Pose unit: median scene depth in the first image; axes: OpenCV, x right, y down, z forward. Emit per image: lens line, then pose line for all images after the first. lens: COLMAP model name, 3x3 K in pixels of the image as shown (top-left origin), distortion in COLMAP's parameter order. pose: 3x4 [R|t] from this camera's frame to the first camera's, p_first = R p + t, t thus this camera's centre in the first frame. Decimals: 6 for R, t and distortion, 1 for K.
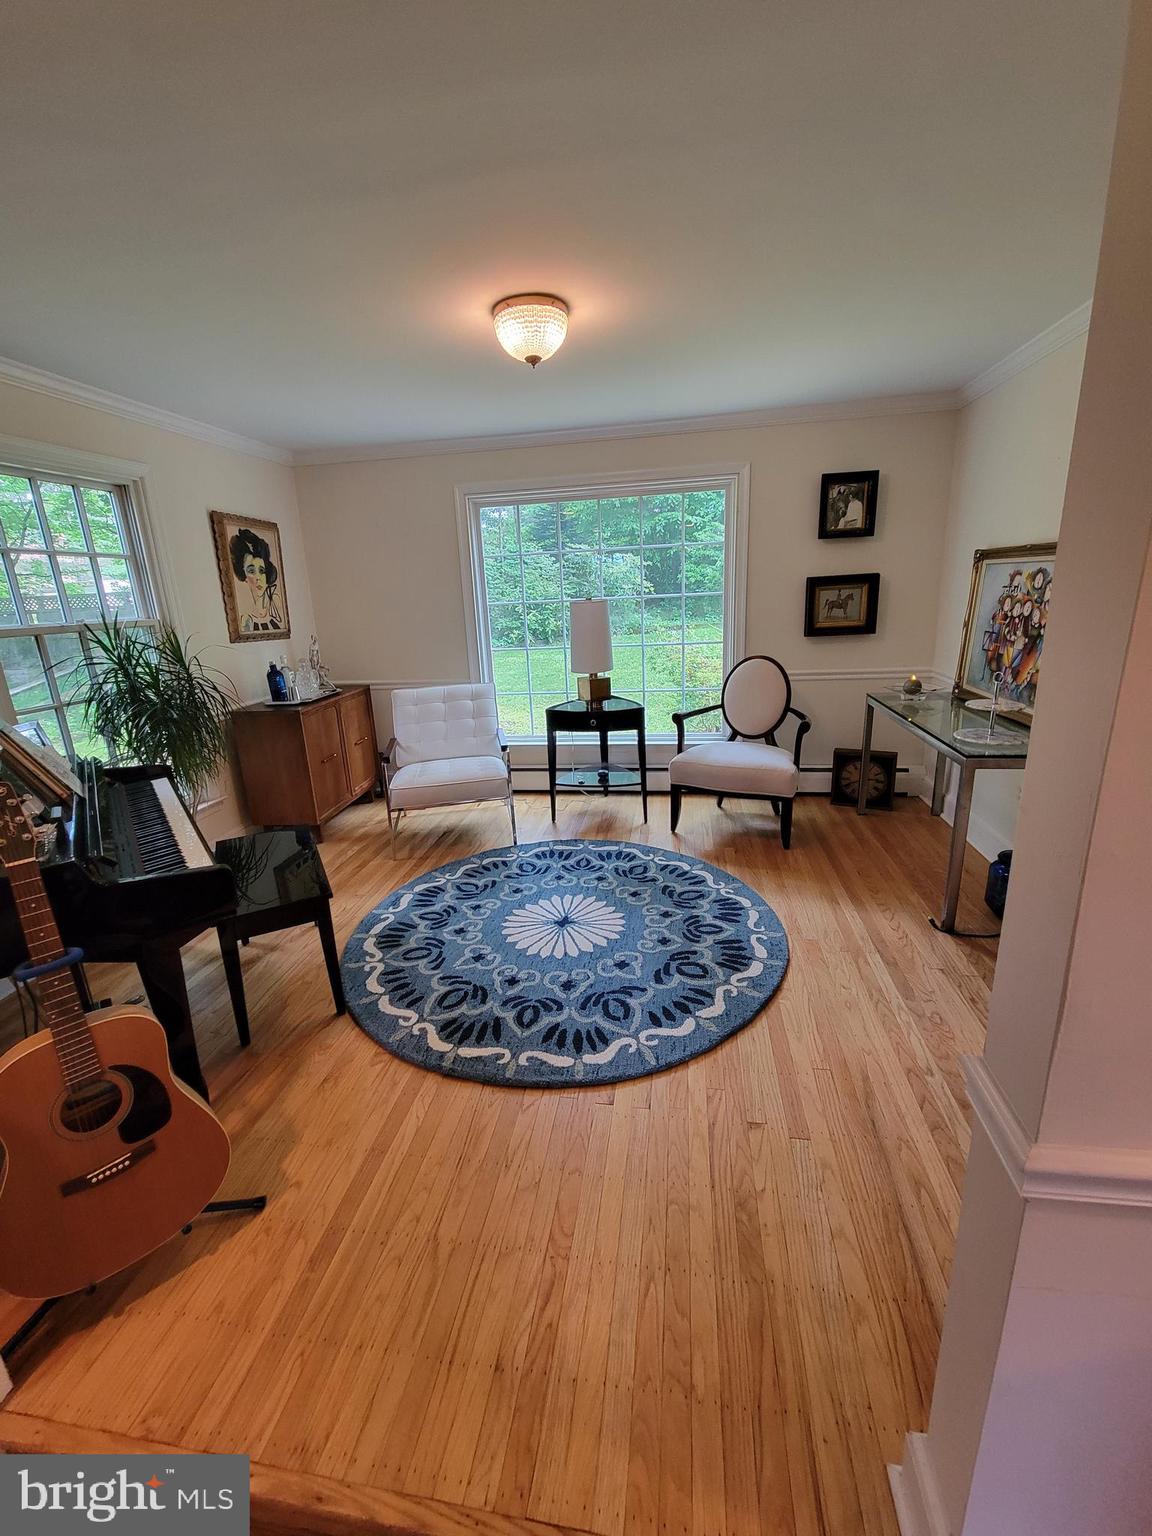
lens RADIAL K [[629.1, 0, 580.6], [0, 629.1, 760.5], [0, 0, 1]] dist [0.001915, -0.000054]
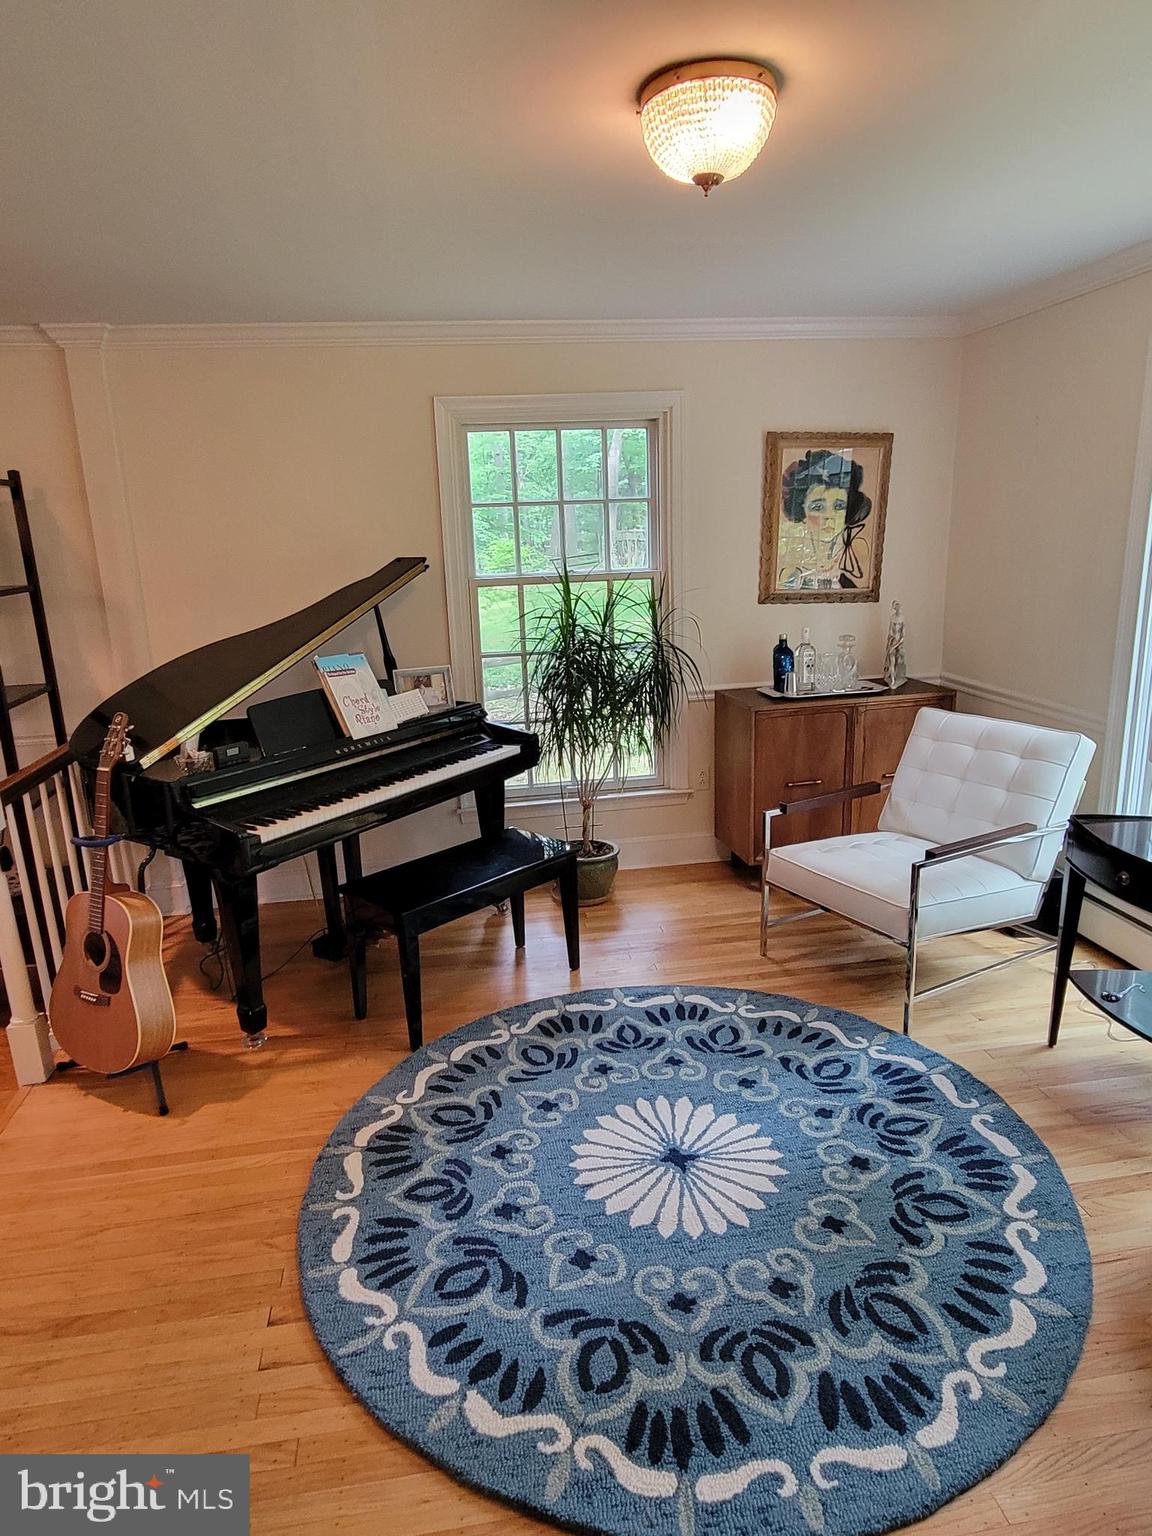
lens RADIAL K [[938.7, 0, 576.9], [0, 938.7, 775.9], [0, 0, 1]] dist [-0.001573, -0.001106]
pose [[0.306731, 0.276816, -0.910653, 0.563301], [-0.229162, 0.950106, 0.211621, -0.211679], [0.923797, 0.143776, 0.354862, 0.497776]]
